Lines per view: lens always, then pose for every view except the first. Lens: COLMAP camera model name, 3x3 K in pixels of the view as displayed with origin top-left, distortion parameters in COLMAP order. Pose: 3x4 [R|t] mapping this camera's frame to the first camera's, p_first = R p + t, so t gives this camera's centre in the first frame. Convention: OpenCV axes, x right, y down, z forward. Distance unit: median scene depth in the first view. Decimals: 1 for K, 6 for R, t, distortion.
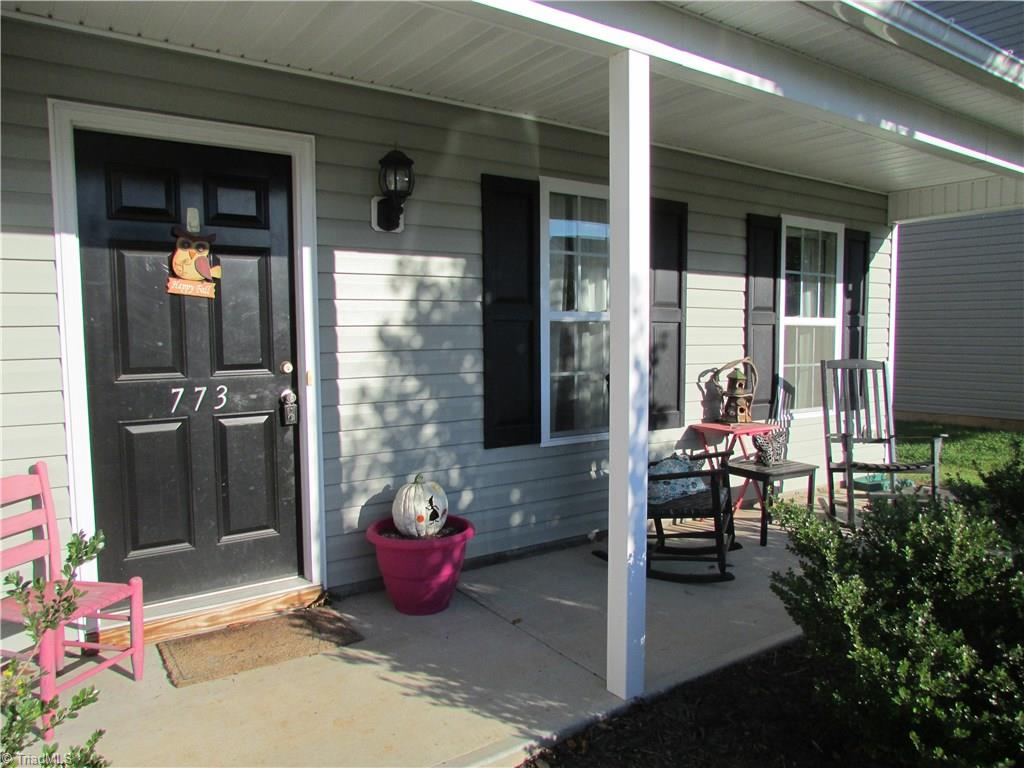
lens RADIAL K [[736.6, 0, 517.7], [0, 736.6, 384.9], [0, 0, 1]] dist [-0.017690, 0.002118]
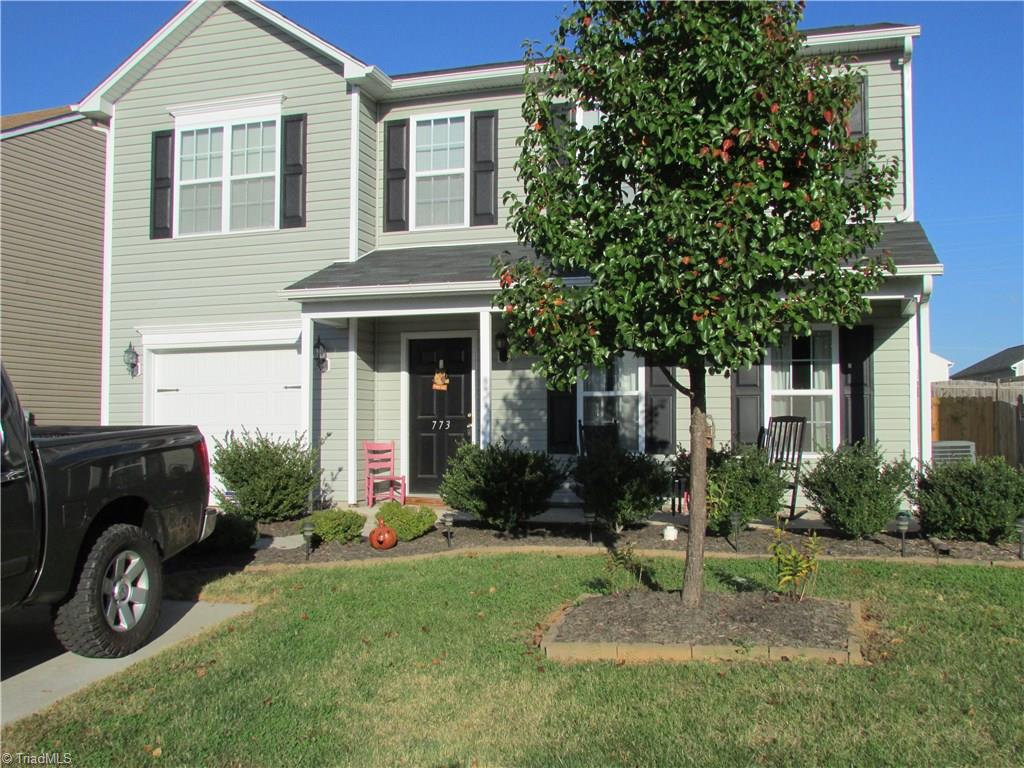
lens RADIAL K [[981.8, 0, 497.1], [0, 981.8, 343.2], [0, 0, 1]] dist [-0.077162, 0.000000]
pose [[0.596105, -0.066883, -0.800116, 2.309468], [-0.063747, 0.989436, -0.130202, 0.157482], [0.800372, 0.128619, 0.585544, -0.926533]]
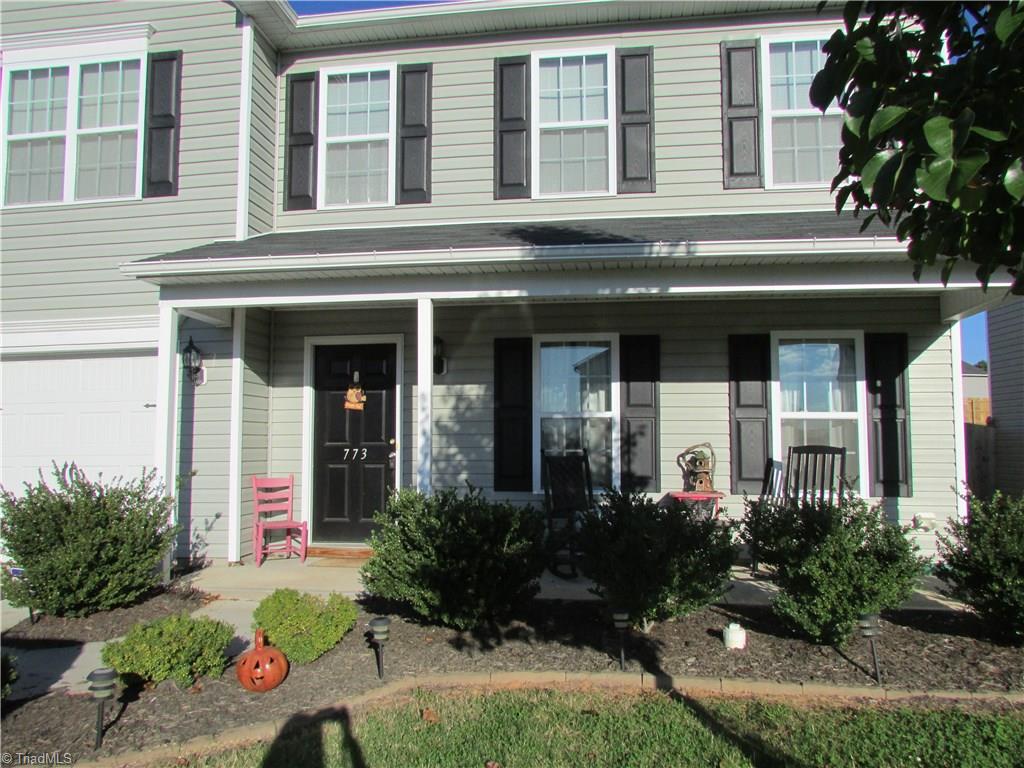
lens RADIAL K [[736.6, 0, 514.2], [0, 736.6, 378.2], [0, 0, 1]] dist [-0.017690, 0.002118]
pose [[0.727344, -0.057983, -0.683820, 1.228914], [-0.053099, 0.988683, -0.140312, 0.066535], [0.684216, 0.138365, 0.716033, -0.269391]]
